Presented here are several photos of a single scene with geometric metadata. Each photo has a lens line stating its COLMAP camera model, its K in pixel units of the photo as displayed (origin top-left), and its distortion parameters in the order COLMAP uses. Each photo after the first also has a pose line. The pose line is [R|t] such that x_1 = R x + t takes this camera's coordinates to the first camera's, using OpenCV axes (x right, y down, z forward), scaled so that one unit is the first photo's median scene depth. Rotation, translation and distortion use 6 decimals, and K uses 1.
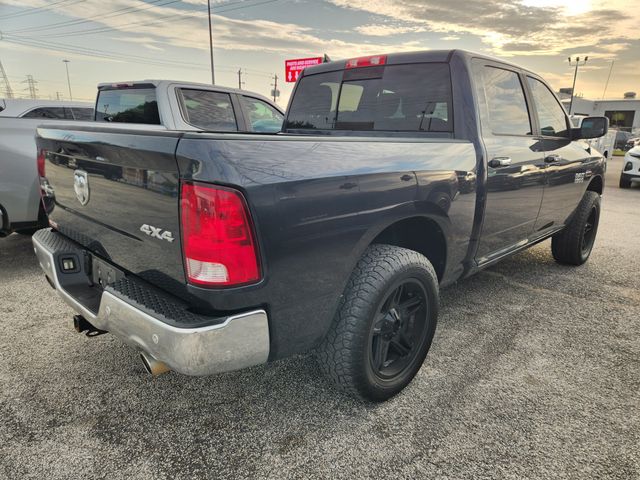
lens RADIAL K [[444.2, 0, 320.0], [0, 444.2, 240.0], [0, 0, 1]] dist [0.058525, -0.048116]
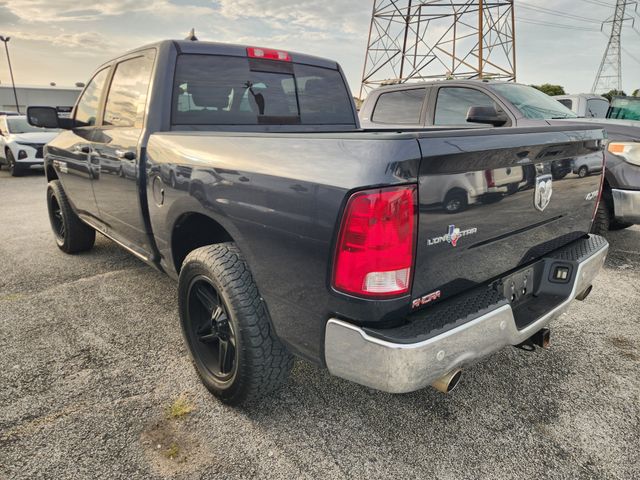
lens RADIAL K [[444.2, 0, 320.0], [0, 444.2, 240.0], [0, 0, 1]] dist [0.058525, -0.048116]
pose [[0.053878, -0.278036, 0.959058, -1.080994], [0.251276, 0.933322, 0.256459, -0.279031], [-0.966415, 0.227171, 0.120149, 0.997334]]
